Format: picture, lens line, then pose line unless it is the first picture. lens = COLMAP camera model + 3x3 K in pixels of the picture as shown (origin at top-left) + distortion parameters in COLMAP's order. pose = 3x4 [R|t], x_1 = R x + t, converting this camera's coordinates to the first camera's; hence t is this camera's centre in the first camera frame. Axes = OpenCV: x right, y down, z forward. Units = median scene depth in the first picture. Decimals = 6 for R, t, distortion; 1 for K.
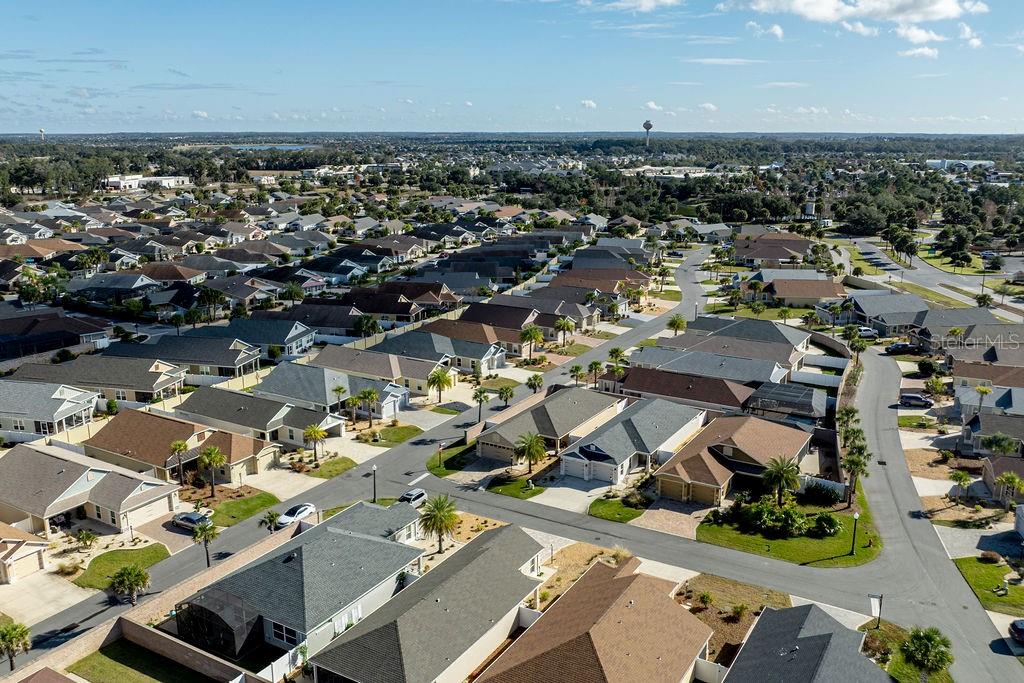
lens RADIAL K [[852.0, 0, 512.0], [0, 852.0, 341.5], [0, 0, 1]] dist [-0.009732, -0.018460]
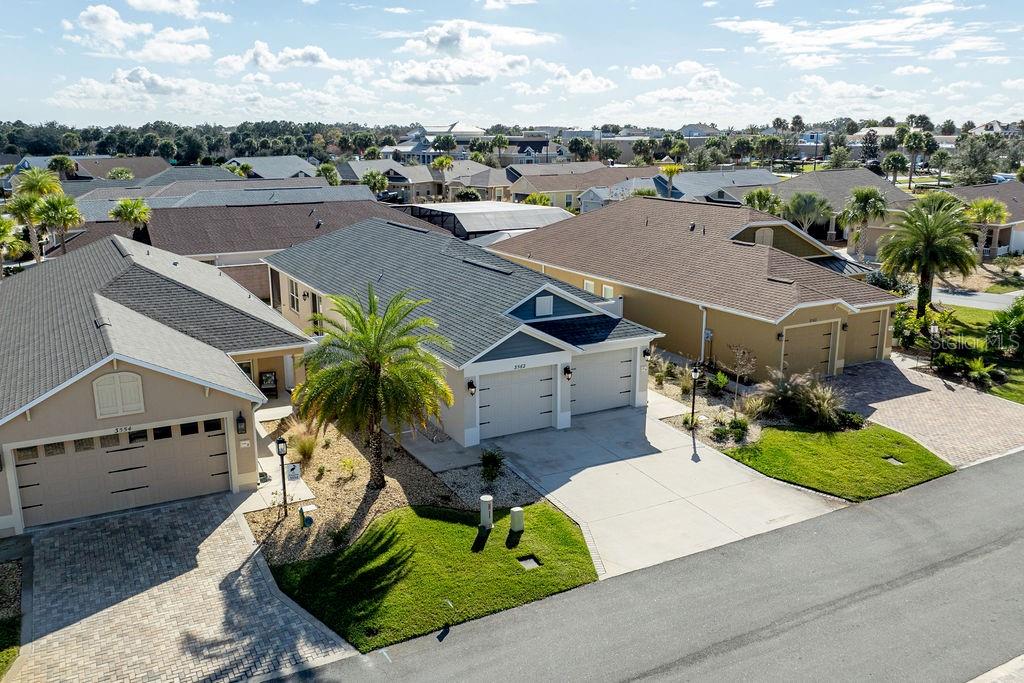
lens RADIAL K [[852.0, 0, 512.0], [0, 852.0, 341.5], [0, 0, 1]] dist [-0.009732, -0.018460]
pose [[0.519459, -0.204821, 0.829585, -0.113343], [0.208576, 0.971874, 0.109348, 0.087253], [-0.828648, 0.116230, 0.547570, 0.724428]]
